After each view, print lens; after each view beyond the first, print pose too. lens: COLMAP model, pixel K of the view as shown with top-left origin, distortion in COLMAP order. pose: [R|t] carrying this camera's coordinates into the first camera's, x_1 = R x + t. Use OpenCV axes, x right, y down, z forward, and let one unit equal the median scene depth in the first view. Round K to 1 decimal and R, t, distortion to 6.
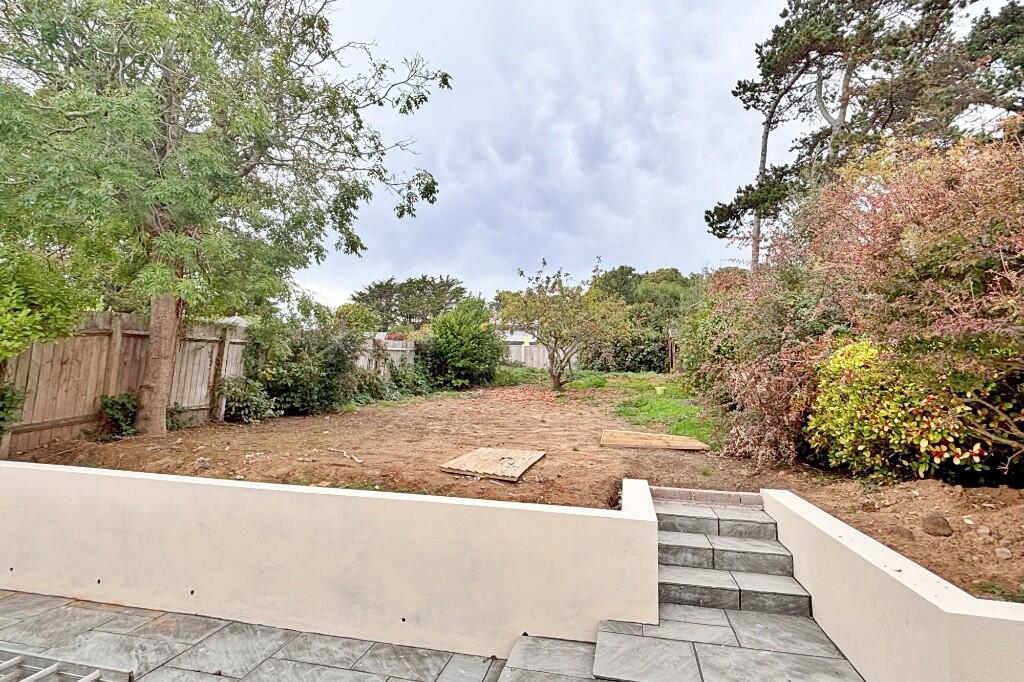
lens RADIAL K [[551.2, 0, 510.2], [0, 551.2, 307.6], [0, 0, 1]] dist [-0.006403, -0.001085]
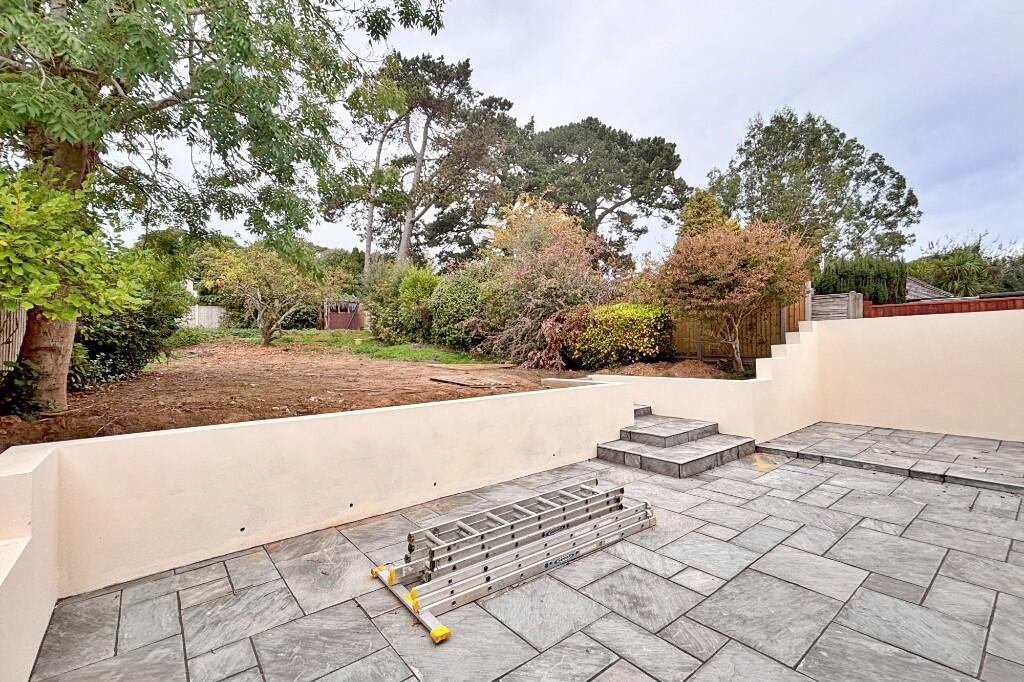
lens RADIAL K [[448.1, 0, 507.4], [0, 448.1, 325.9], [0, 0, 1]] dist [0.000071, -0.000200]
pose [[0.639782, -0.014867, 0.768413, -0.735654], [-0.066507, 0.994991, 0.074625, 0.023346], [-0.765673, -0.098849, 0.635589, 0.116942]]
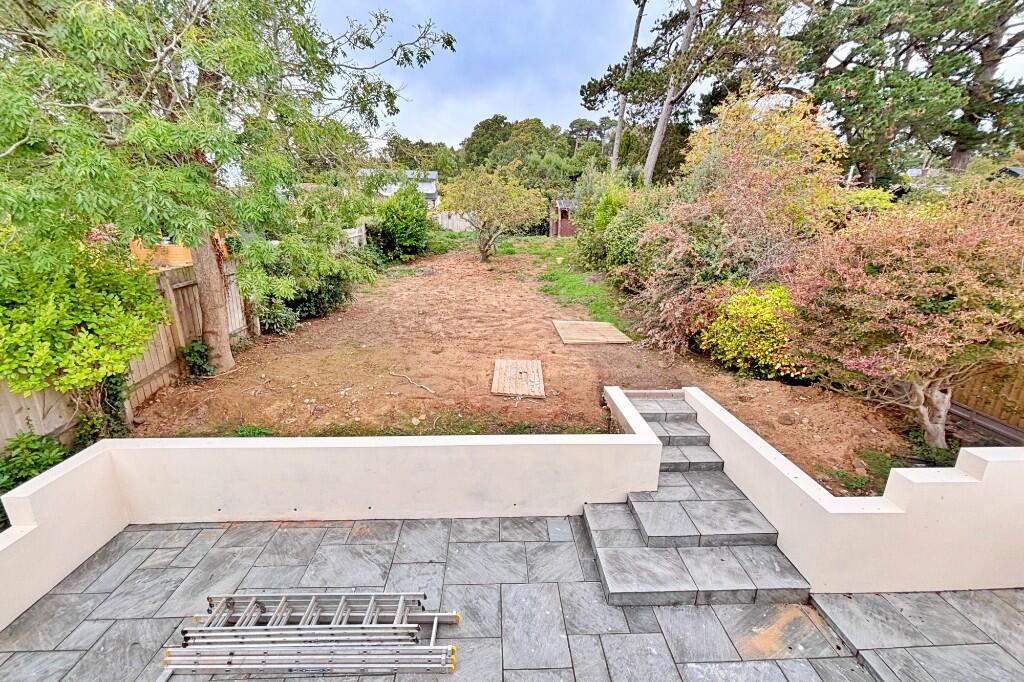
lens RADIAL K [[424.0, 0, 512.0], [0, 424.0, 341.0], [0, 0, 1]] dist [-0.014309, 0.000092]
pose [[0.969451, -0.084714, 0.230193, -0.240144], [-0.018648, 0.910297, 0.413536, -0.230362], [-0.244576, -0.405196, 0.880908, 0.025065]]
